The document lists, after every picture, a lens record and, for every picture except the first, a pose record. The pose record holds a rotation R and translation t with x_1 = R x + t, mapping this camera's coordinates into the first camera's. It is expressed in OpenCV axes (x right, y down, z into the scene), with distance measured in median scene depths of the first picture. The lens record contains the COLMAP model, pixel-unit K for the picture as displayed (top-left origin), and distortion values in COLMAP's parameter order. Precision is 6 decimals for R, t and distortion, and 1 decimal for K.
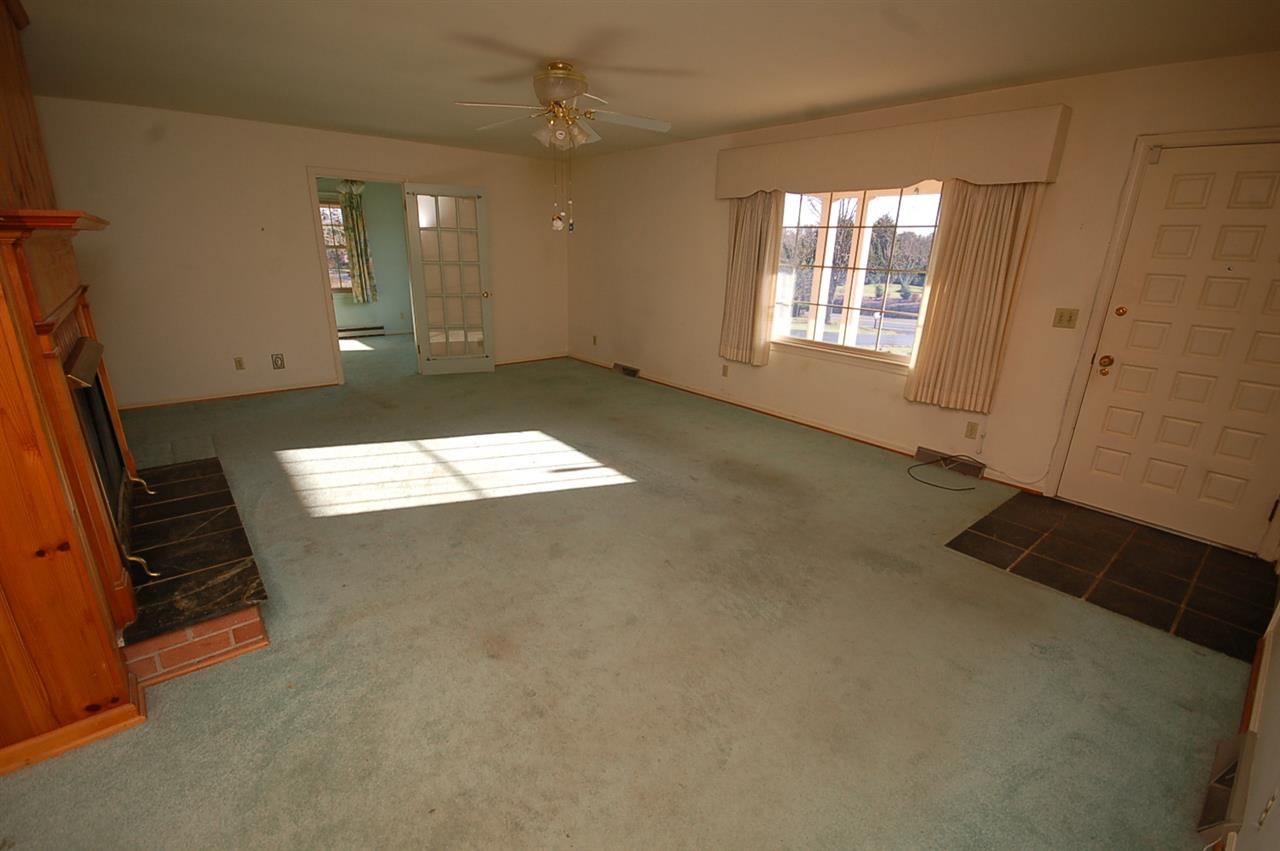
lens RADIAL K [[567.6, 0, 640.0], [0, 567.6, 425.5], [0, 0, 1]] dist [-0.000522, -0.000166]
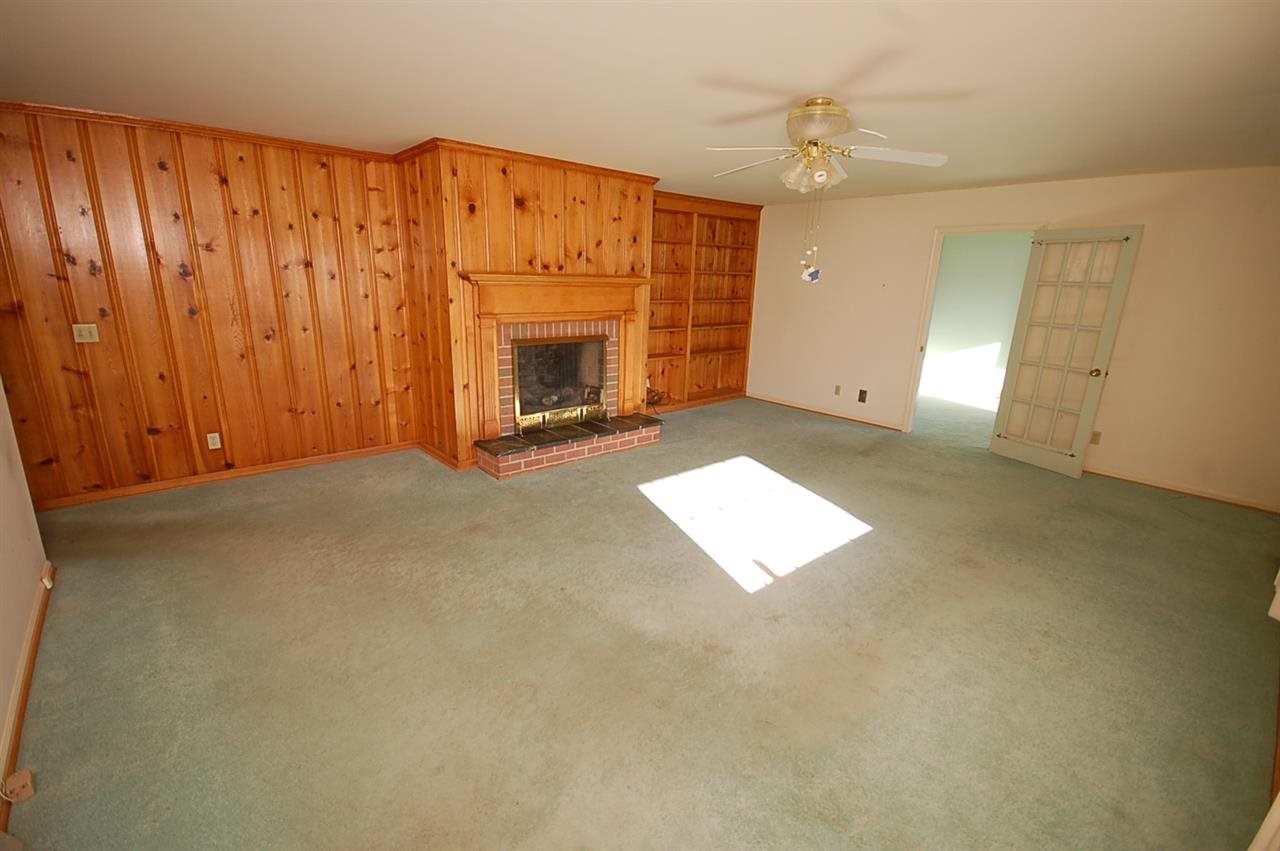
lens RADIAL K [[567.6, 0, 640.0], [0, 567.6, 425.5], [0, 0, 1]] dist [-0.000522, -0.000166]
pose [[0.010279, 0.232317, -0.972586, 0.534019], [-0.329886, 0.918972, 0.216024, -0.166392], [0.943965, 0.318622, 0.086084, 0.516683]]
